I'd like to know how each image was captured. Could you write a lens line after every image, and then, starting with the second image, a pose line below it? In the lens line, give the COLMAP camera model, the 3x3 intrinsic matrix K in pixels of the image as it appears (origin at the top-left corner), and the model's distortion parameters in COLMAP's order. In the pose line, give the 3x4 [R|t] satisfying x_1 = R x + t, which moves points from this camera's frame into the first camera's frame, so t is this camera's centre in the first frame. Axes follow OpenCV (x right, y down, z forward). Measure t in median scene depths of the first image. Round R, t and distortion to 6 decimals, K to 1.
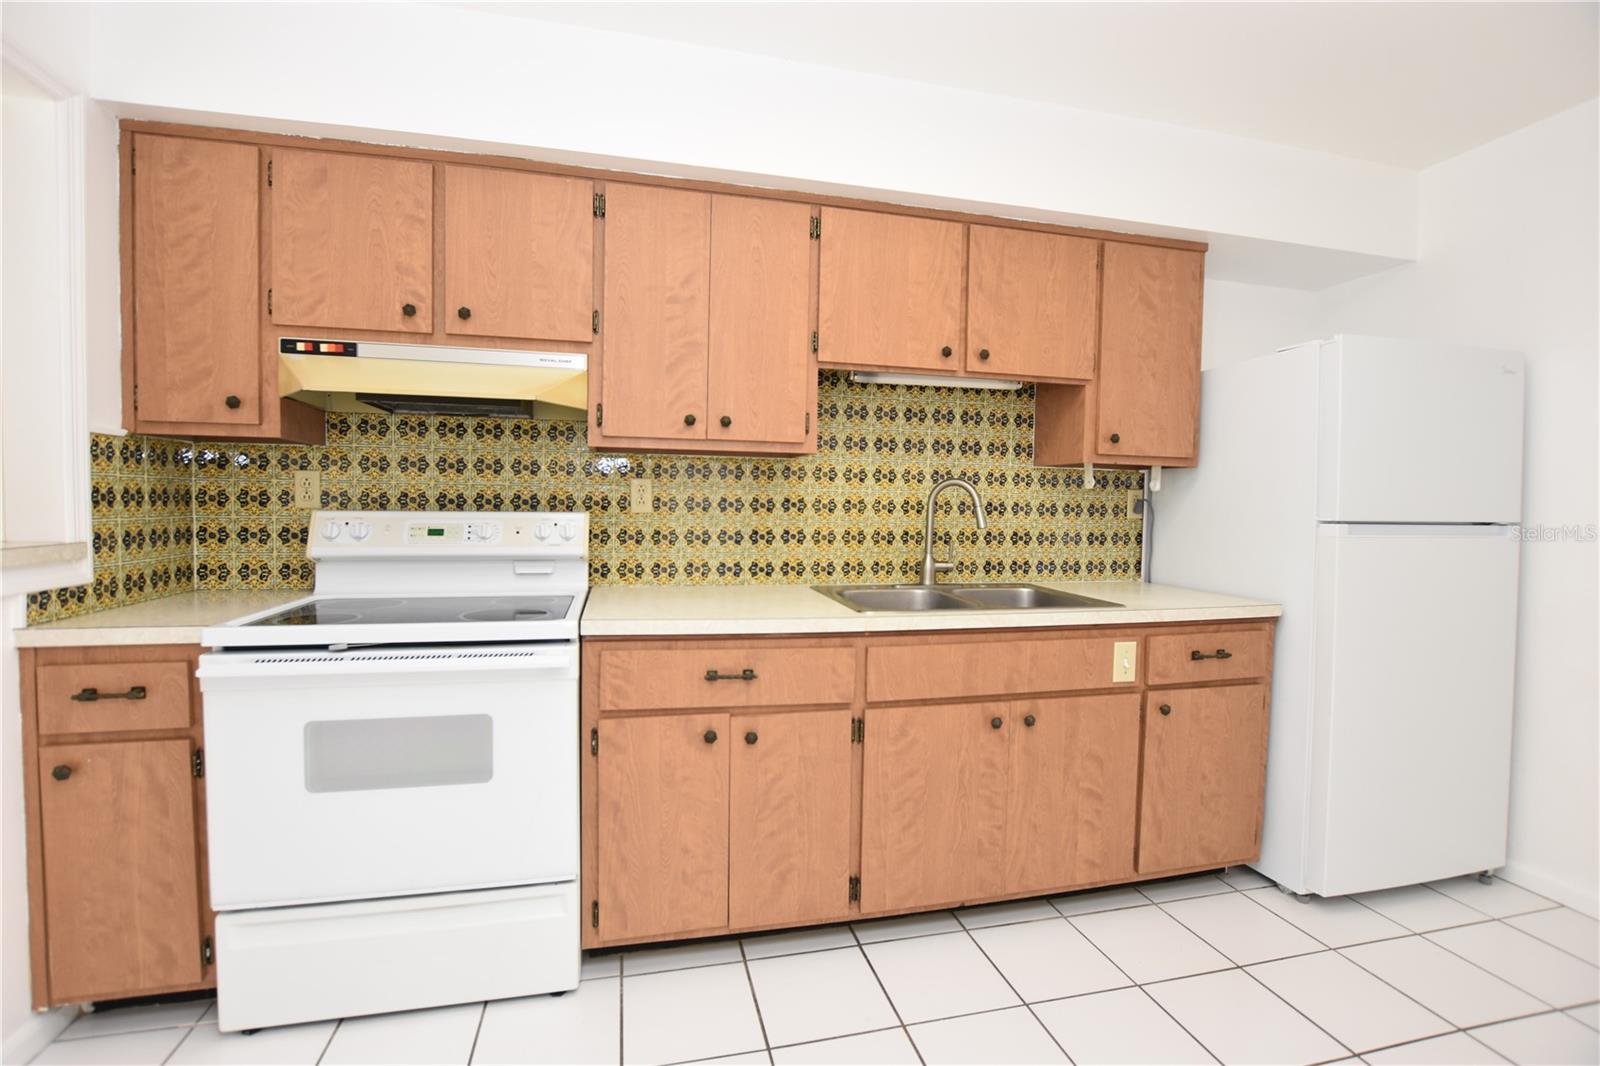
lens RADIAL K [[711.7, 0, 799.3], [0, 711.7, 530.1], [0, 0, 1]] dist [-0.031585, 0.001245]
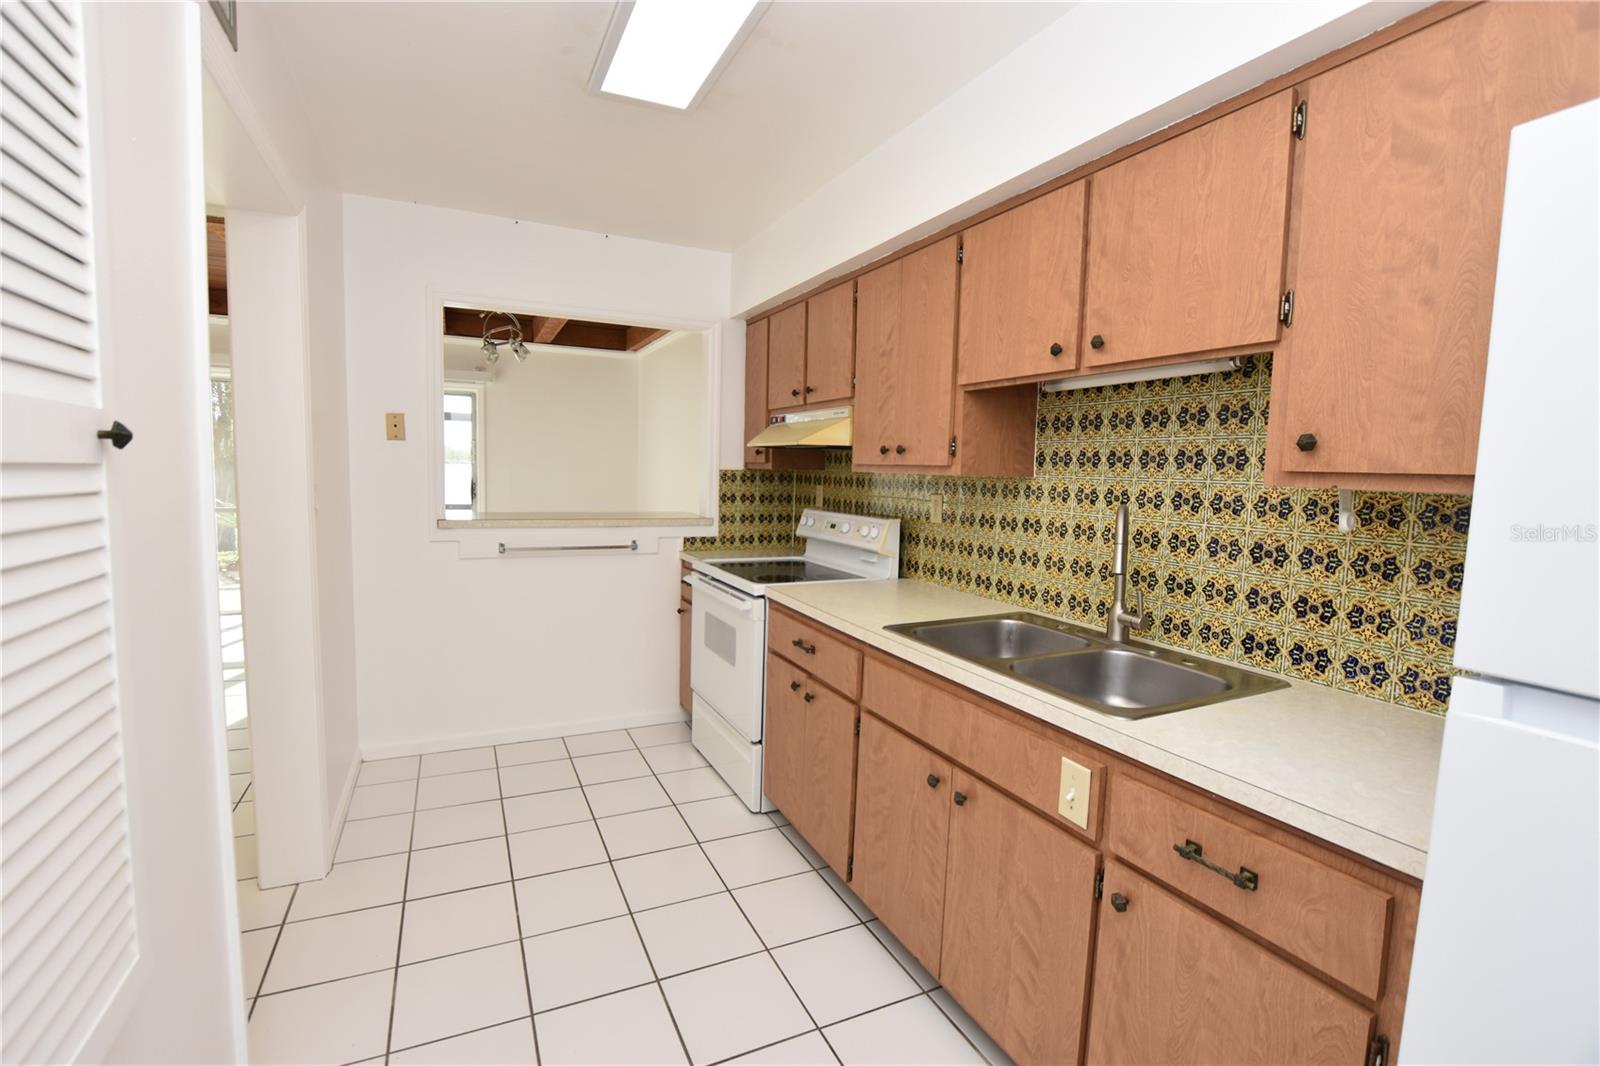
lens RADIAL K [[711.7, 0, 801.1], [0, 711.7, 532.9], [0, 0, 1]] dist [-0.031585, 0.001245]
pose [[0.218716, 0.077461, -0.972709, 0.888160], [-0.063974, 0.995838, 0.064919, -0.070786], [0.973689, 0.048029, 0.222762, 0.510189]]
